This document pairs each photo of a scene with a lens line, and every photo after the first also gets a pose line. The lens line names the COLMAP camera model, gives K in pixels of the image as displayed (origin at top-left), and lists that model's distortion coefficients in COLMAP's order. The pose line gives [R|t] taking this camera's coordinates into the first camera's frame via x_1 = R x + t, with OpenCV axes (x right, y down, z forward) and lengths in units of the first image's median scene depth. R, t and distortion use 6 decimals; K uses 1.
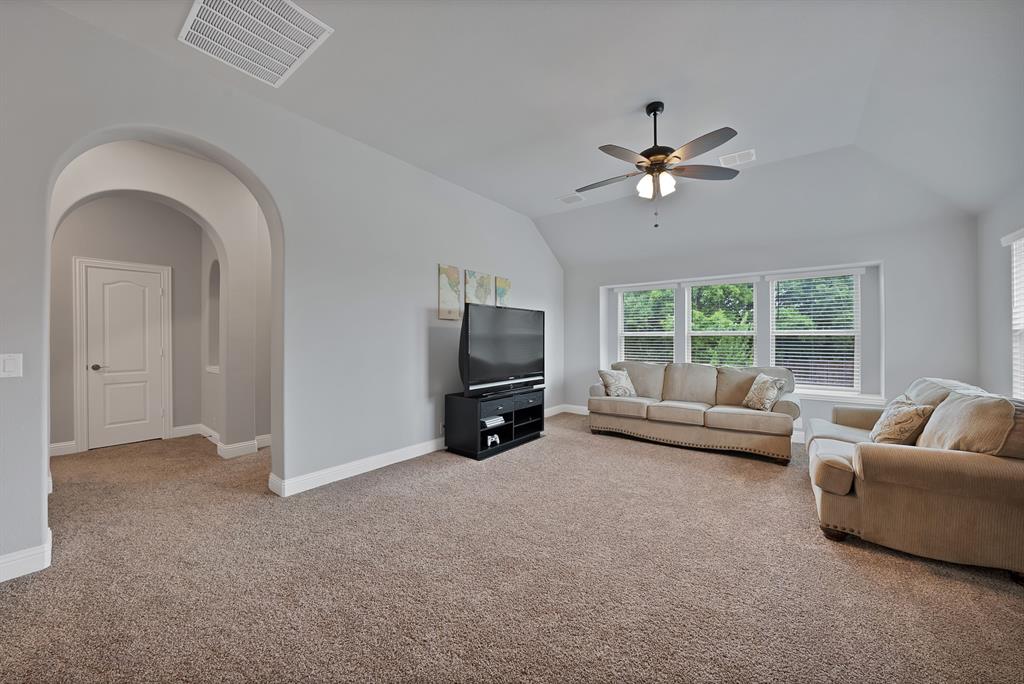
lens RADIAL K [[372.8, 0, 510.4], [0, 372.8, 337.4], [0, 0, 1]] dist [-0.003209, 0.000026]
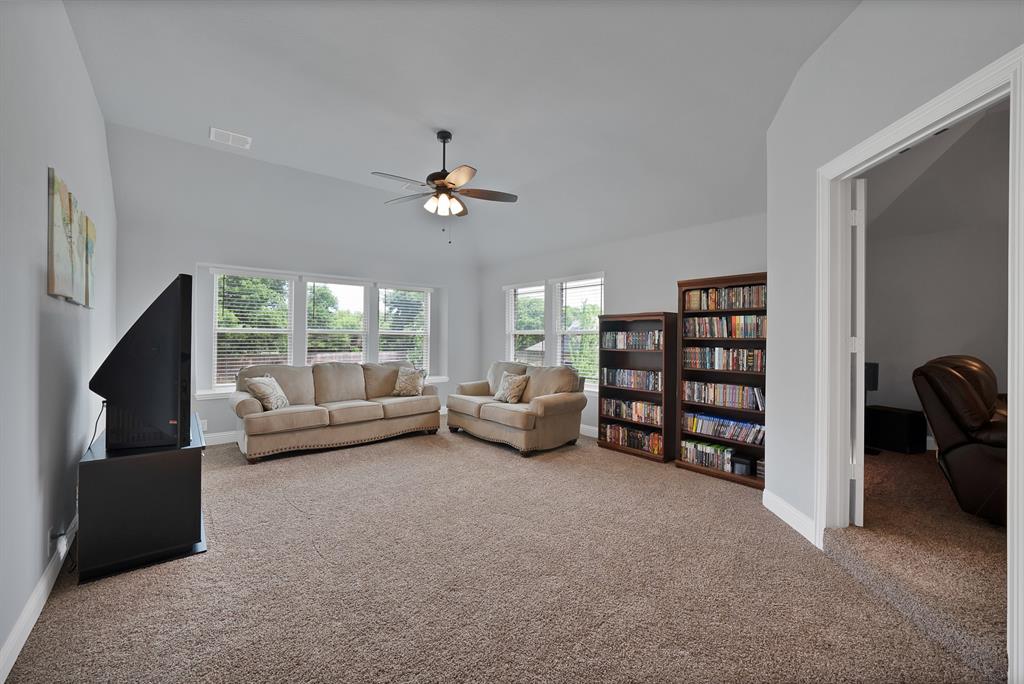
lens RADIAL K [[402.5, 0, 507.7], [0, 402.5, 336.9], [0, 0, 1]] dist [0.000017, 0.000285]
pose [[0.229027, 0.001036, 0.973420, -0.511352], [-0.011305, 0.999935, 0.001595, -0.006242], [-0.973354, -0.011370, 0.229024, 0.355224]]
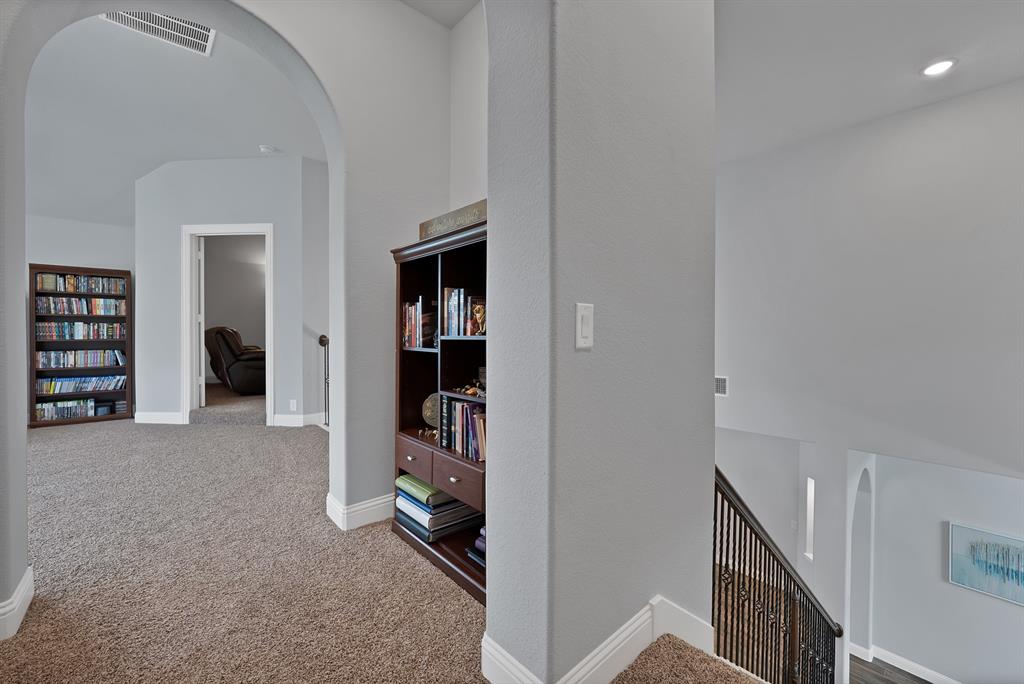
lens RADIAL K [[402.5, 0, 511.5], [0, 402.5, 338.4], [0, 0, 1]] dist [0.000017, 0.000285]
pose [[-0.982186, -0.003414, 0.187878, -1.005065], [-0.000732, 0.999897, 0.014341, 0.048083], [-0.187908, 0.013948, -0.982088, 1.069891]]
